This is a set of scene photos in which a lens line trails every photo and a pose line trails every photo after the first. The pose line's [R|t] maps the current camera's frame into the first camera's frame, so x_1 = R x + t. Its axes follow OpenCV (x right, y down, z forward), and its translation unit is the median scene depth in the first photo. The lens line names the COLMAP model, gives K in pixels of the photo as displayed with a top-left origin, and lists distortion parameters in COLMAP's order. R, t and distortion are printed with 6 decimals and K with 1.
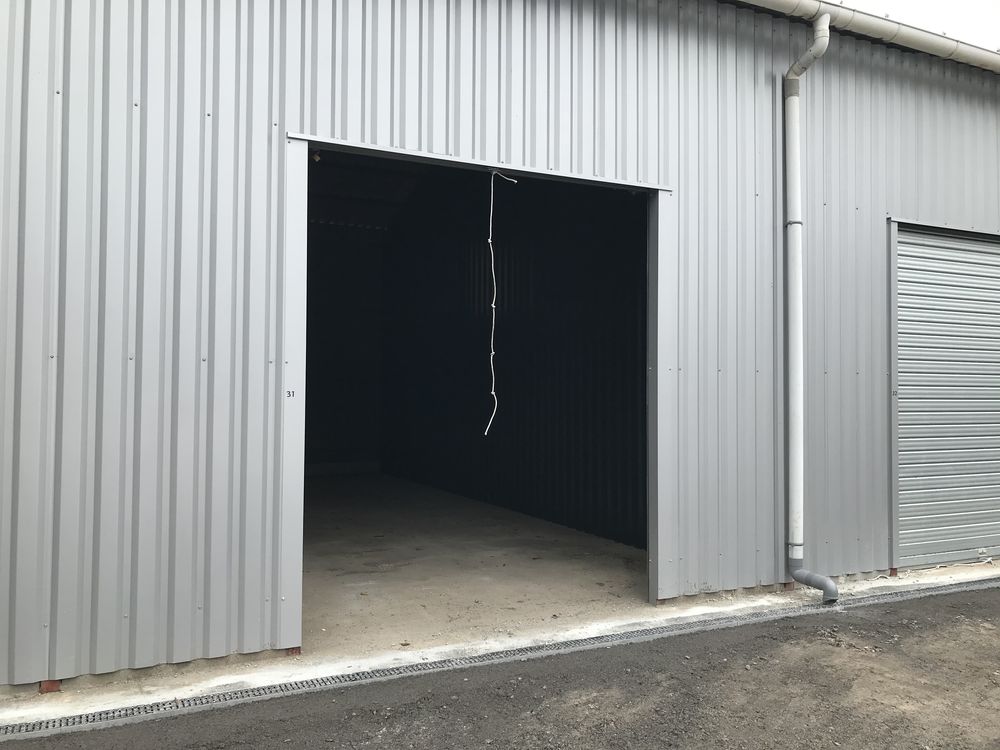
lens RADIAL K [[843.4, 0, 501.8], [0, 843.4, 380.4], [0, 0, 1]] dist [-0.002508, 0.042005]
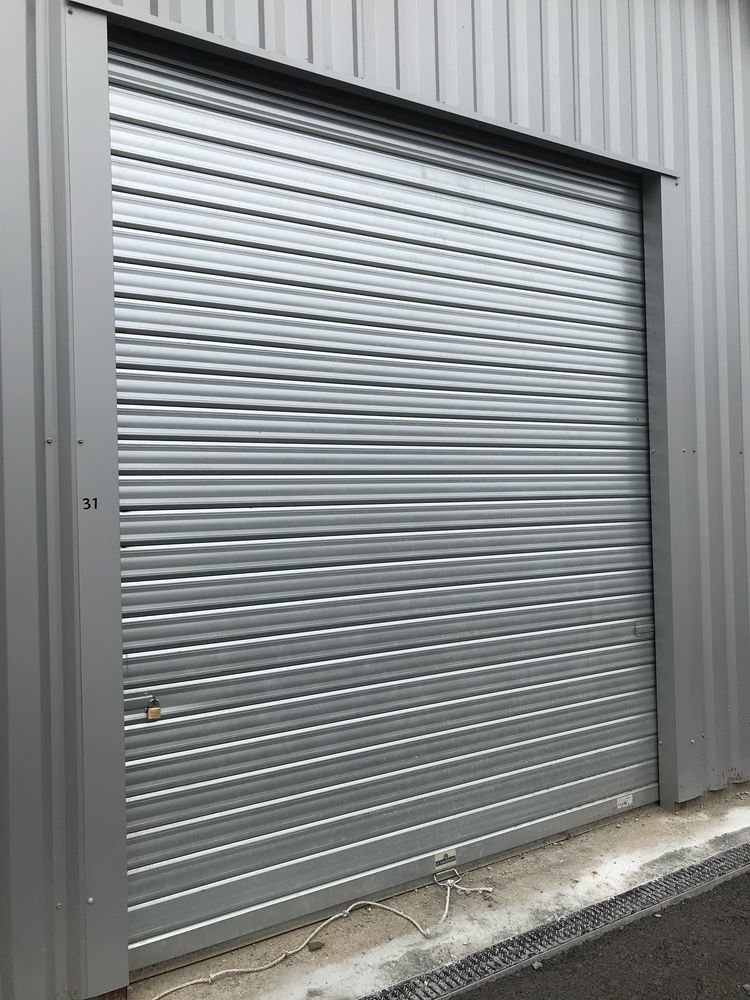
lens RADIAL K [[843.4, 0, 390.0], [0, 843.4, 500.0], [0, 0, 1]] dist [-0.002508, 0.042005]
pose [[0.993913, -0.033229, 0.105041, -0.112727], [0.032835, 0.999446, 0.005479, 0.016330], [-0.105165, -0.001997, 0.994453, 0.429075]]
